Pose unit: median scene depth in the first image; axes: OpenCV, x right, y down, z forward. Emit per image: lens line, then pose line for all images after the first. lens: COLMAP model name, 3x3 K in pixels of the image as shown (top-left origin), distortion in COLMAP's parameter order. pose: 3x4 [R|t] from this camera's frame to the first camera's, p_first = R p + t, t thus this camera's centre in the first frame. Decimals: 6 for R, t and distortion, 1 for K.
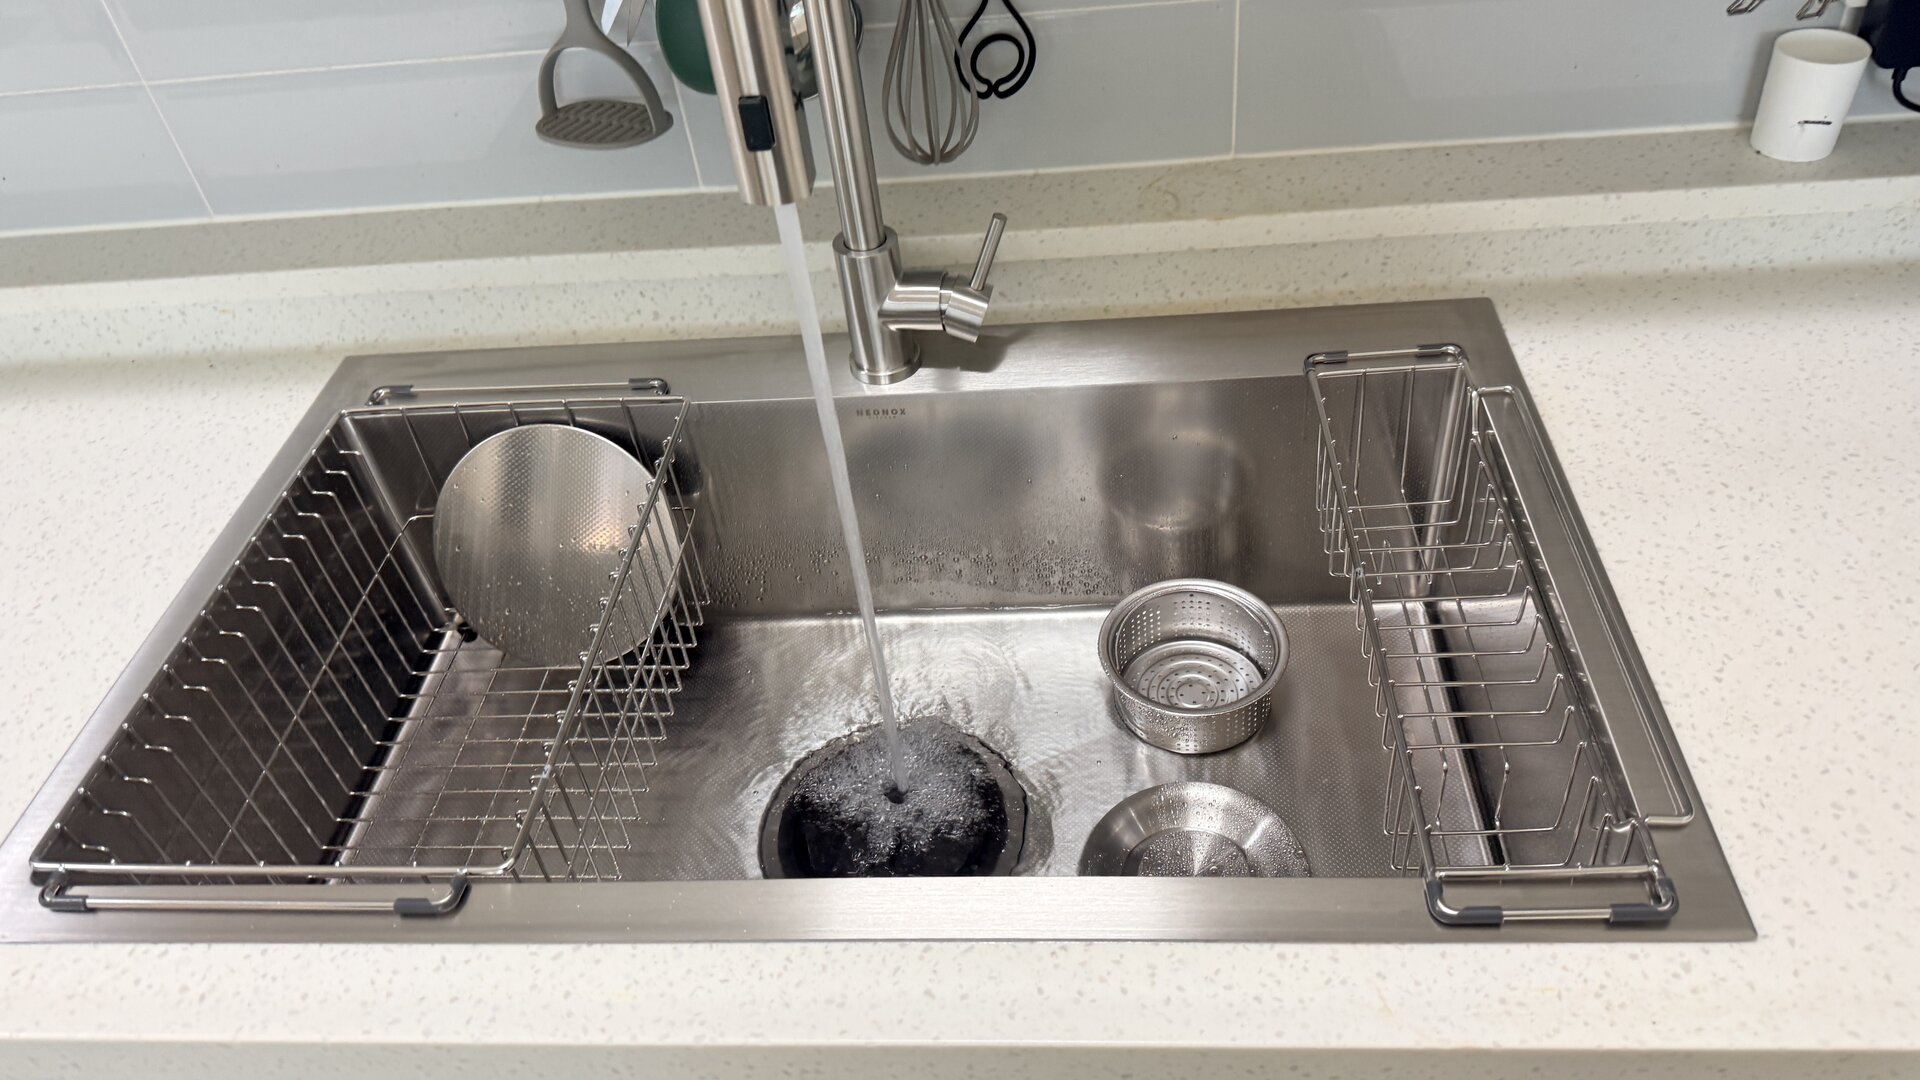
lens RADIAL K [[1361.3, 0, 978.6], [0, 1361.3, 541.5], [0, 0, 1]] dist [0.002901, -0.012433]
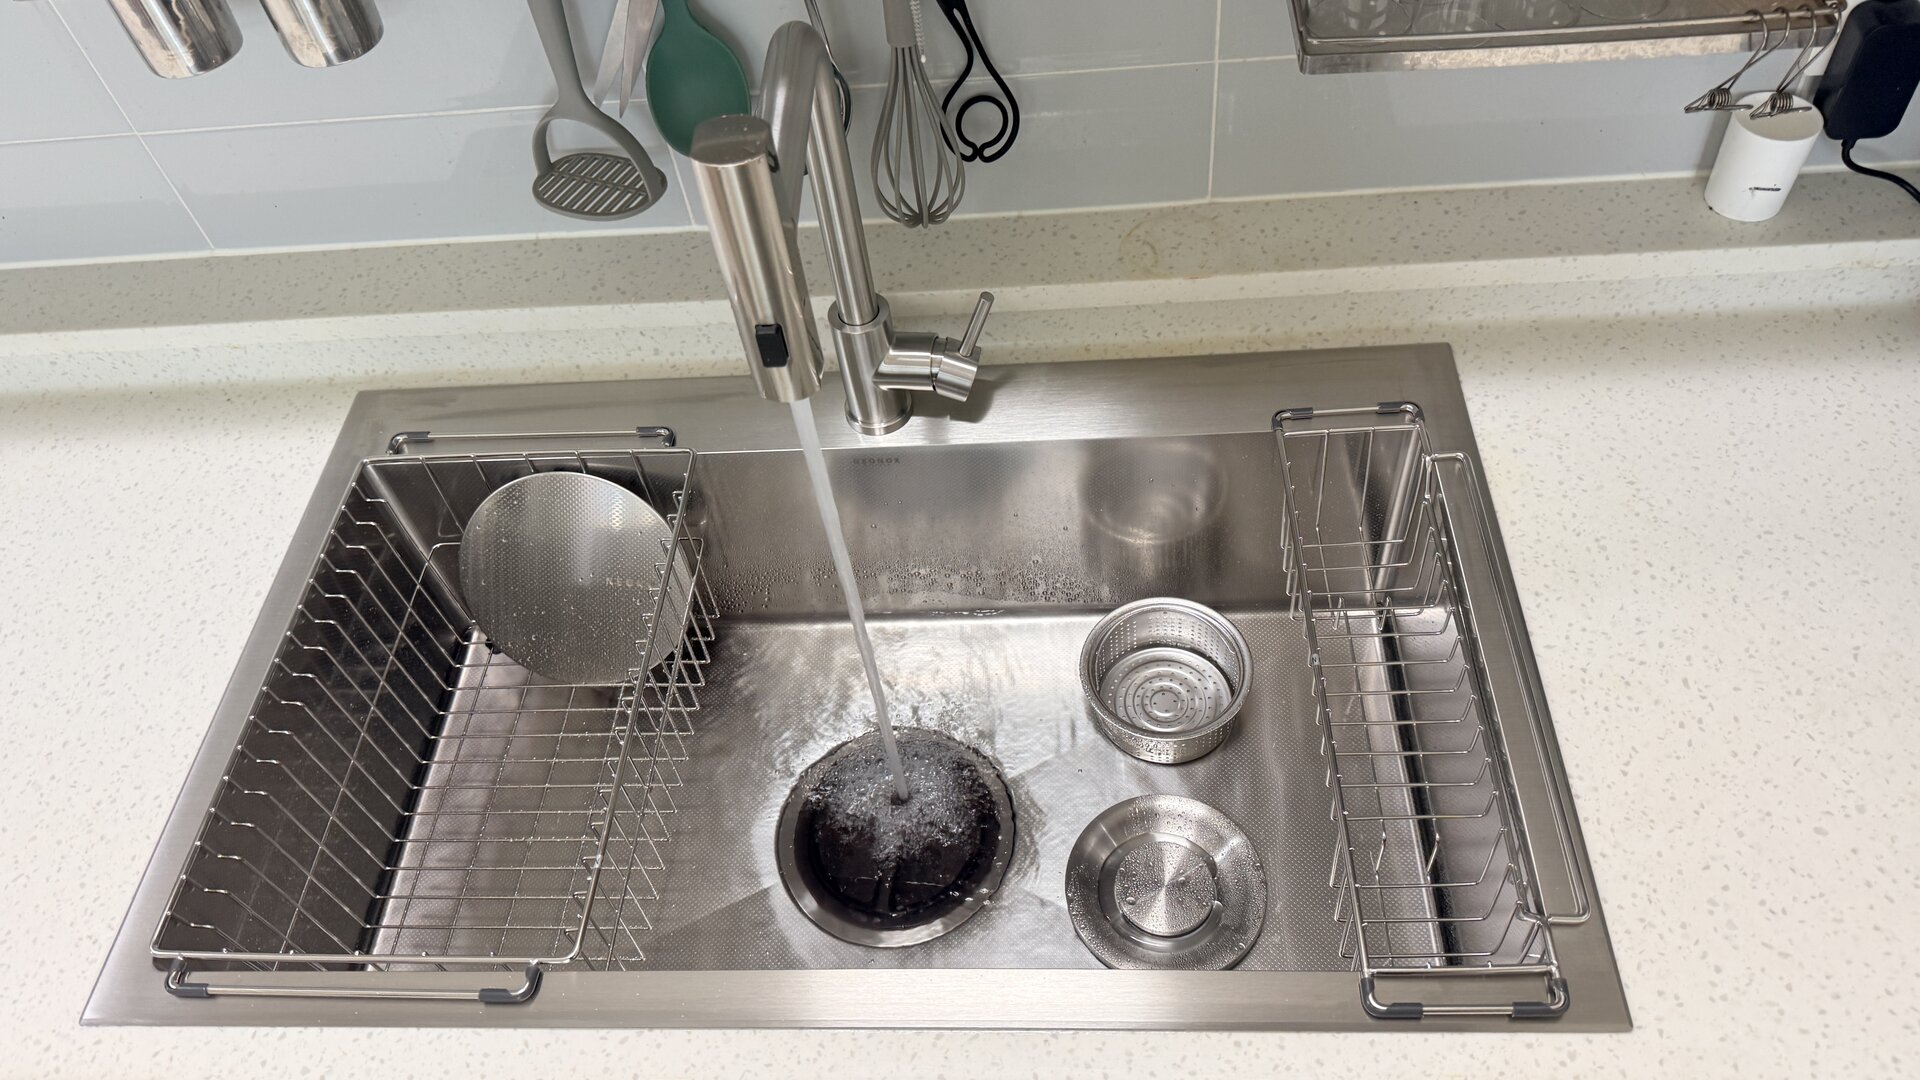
lens RADIAL K [[1361.3, 0, 975.2], [0, 1361.3, 549.9], [0, 0, 1]] dist [0.002901, -0.012433]
pose [[0.999763, -0.015595, 0.015222, -0.013054], [0.012862, 0.986125, 0.165507, -0.229049], [-0.017592, -0.165272, 0.986091, -0.071143]]
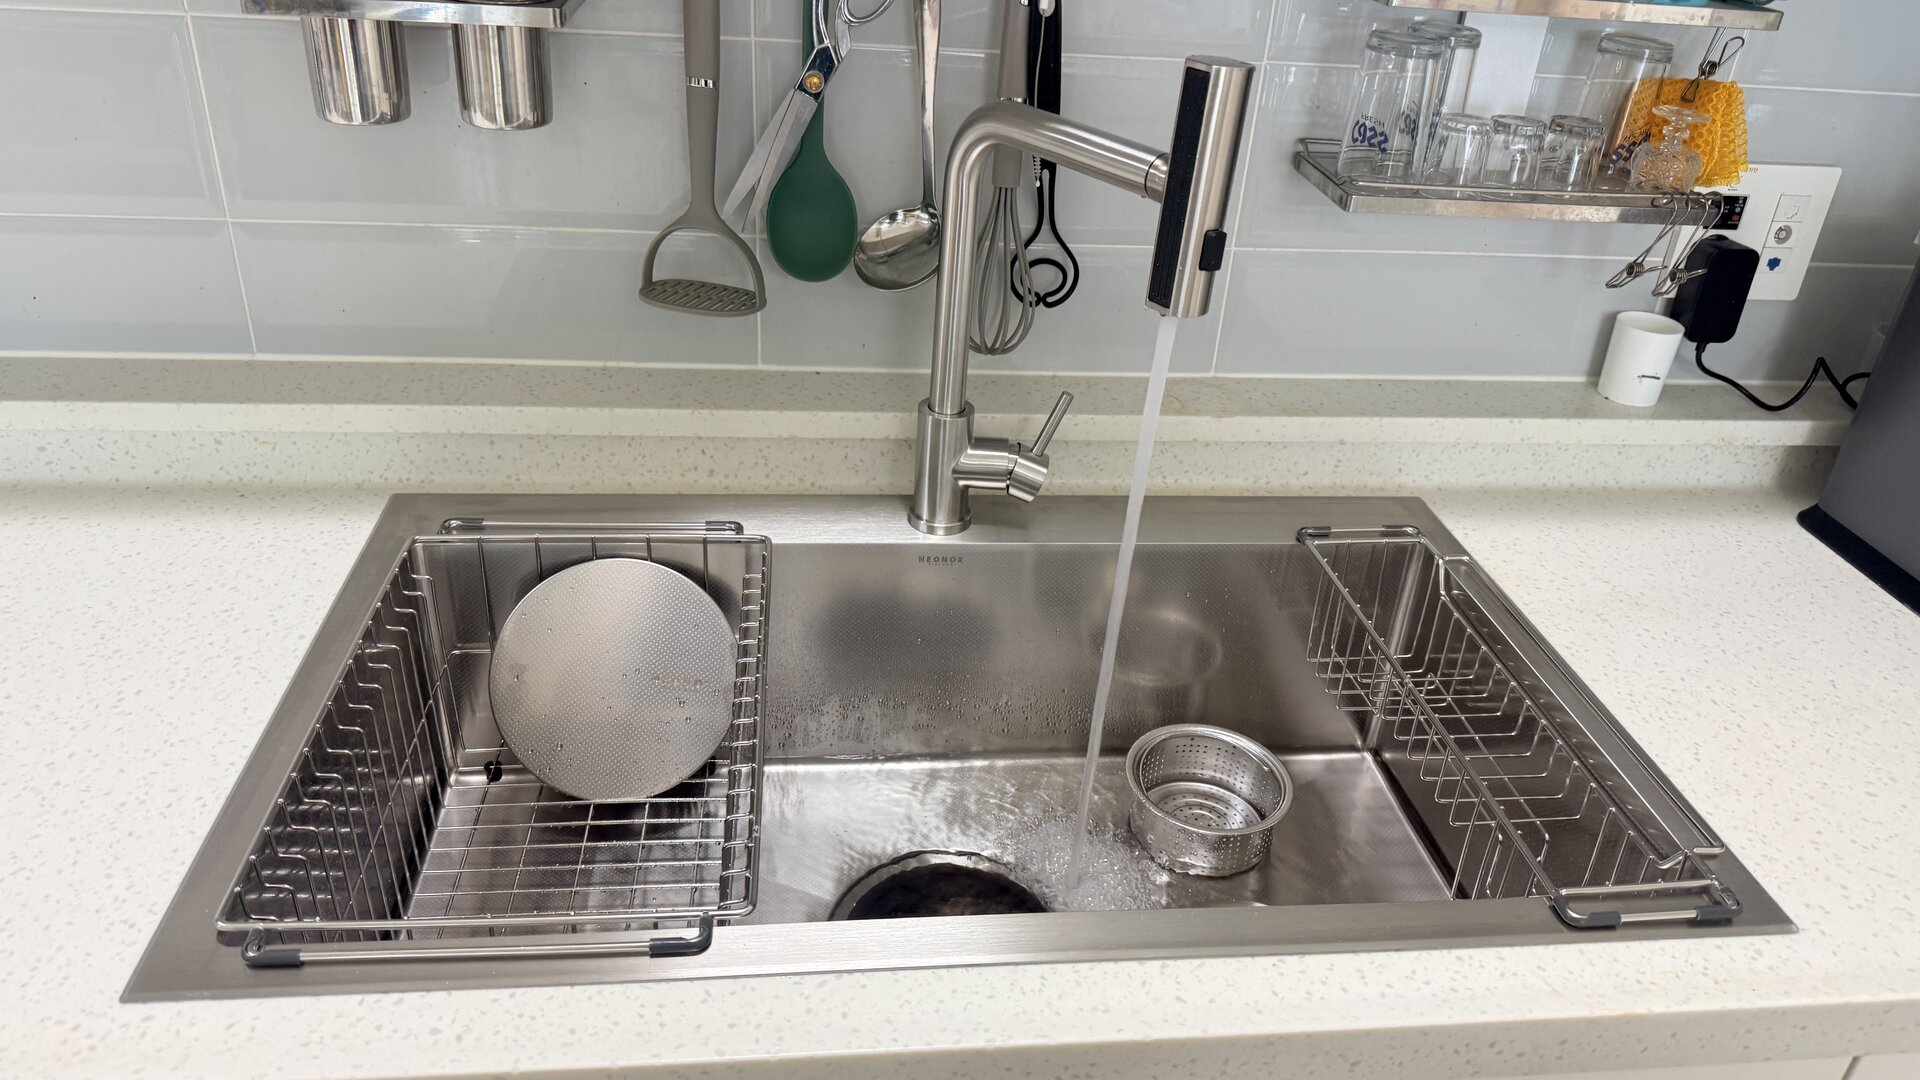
lens RADIAL K [[1361.3, 0, 971.7], [0, 1361.3, 530.4], [0, 0, 1]] dist [0.002901, -0.012433]
pose [[0.971941, 0.057076, 0.228195, -0.344377], [-0.004239, 0.974207, -0.225615, 0.149652], [-0.235187, 0.218317, 0.947114, -0.077337]]
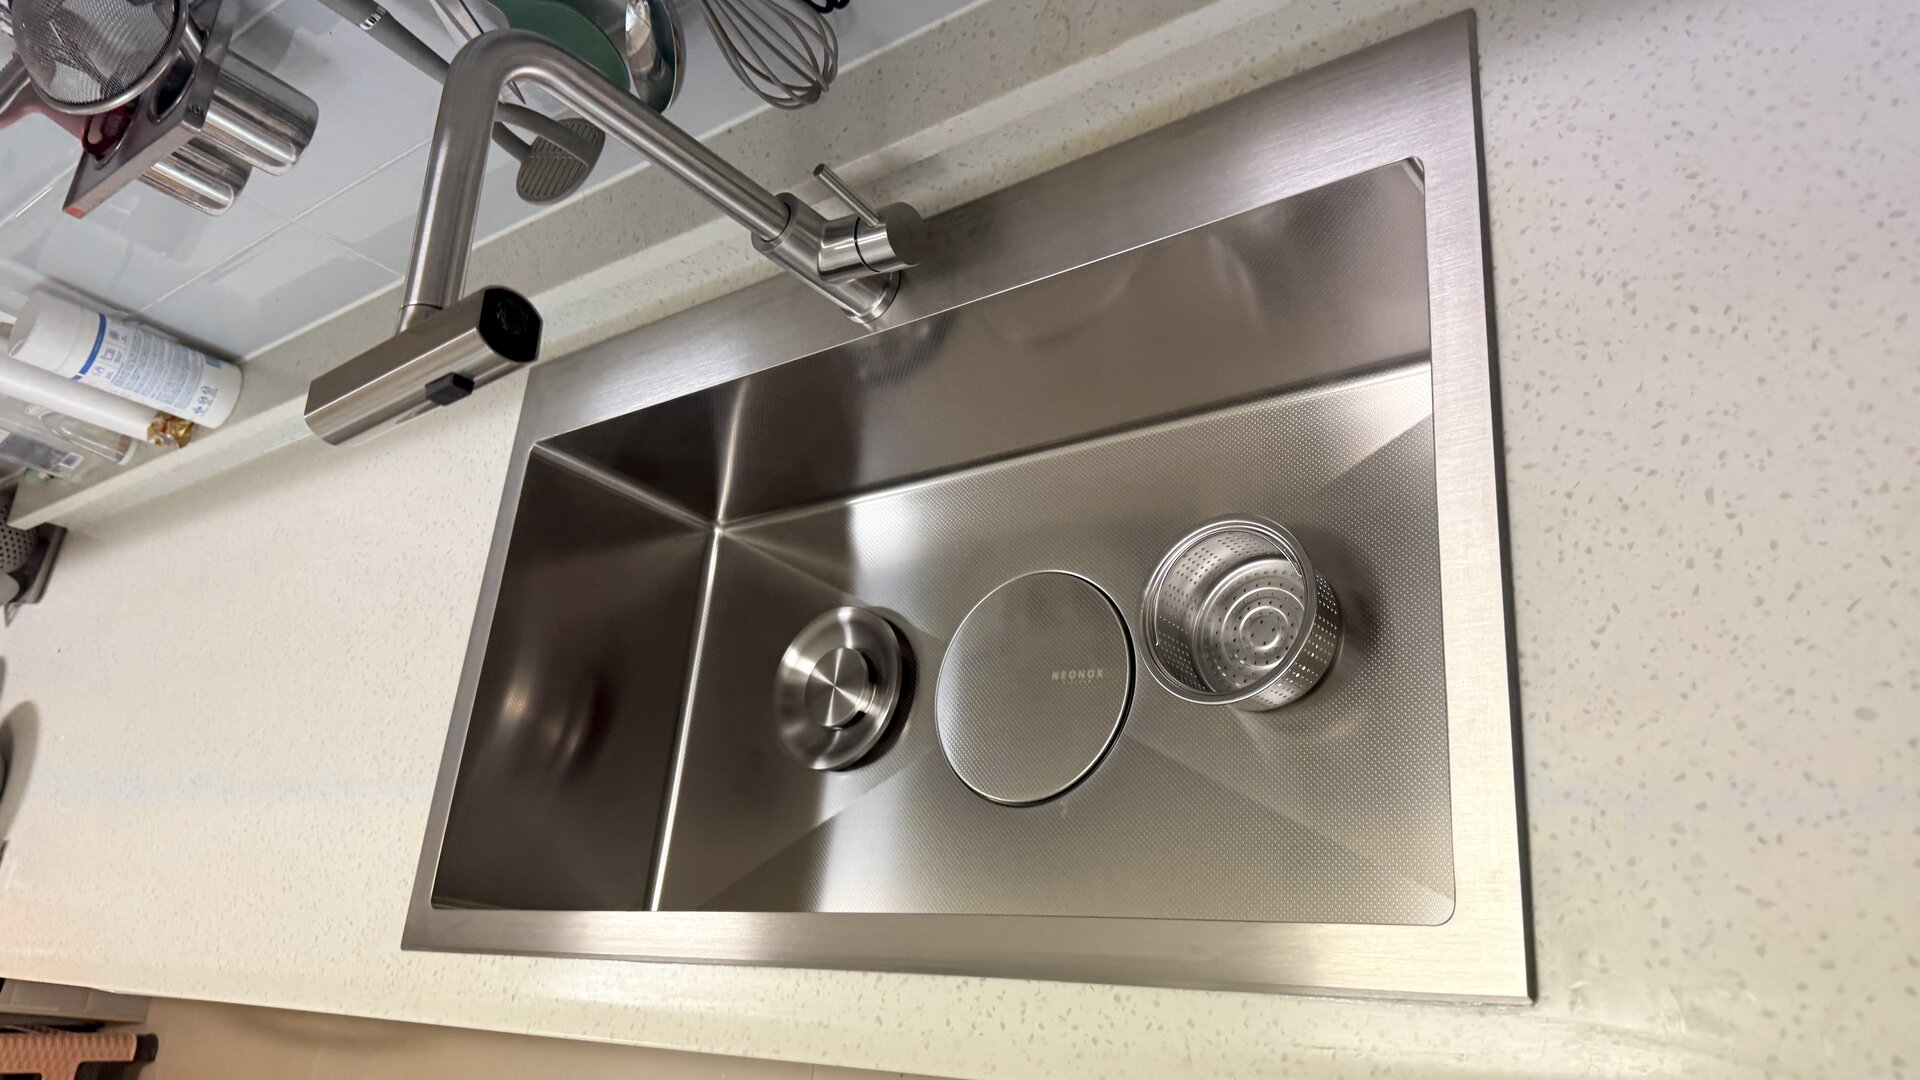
lens RADIAL K [[1361.3, 0, 973.0], [0, 1361.3, 542.4], [0, 0, 1]] dist [0.002901, -0.012433]
pose [[0.850153, -0.173023, -0.497296, 0.530720], [0.368679, 0.869913, 0.327609, -0.310880], [0.375920, -0.461860, 0.803349, 0.158897]]
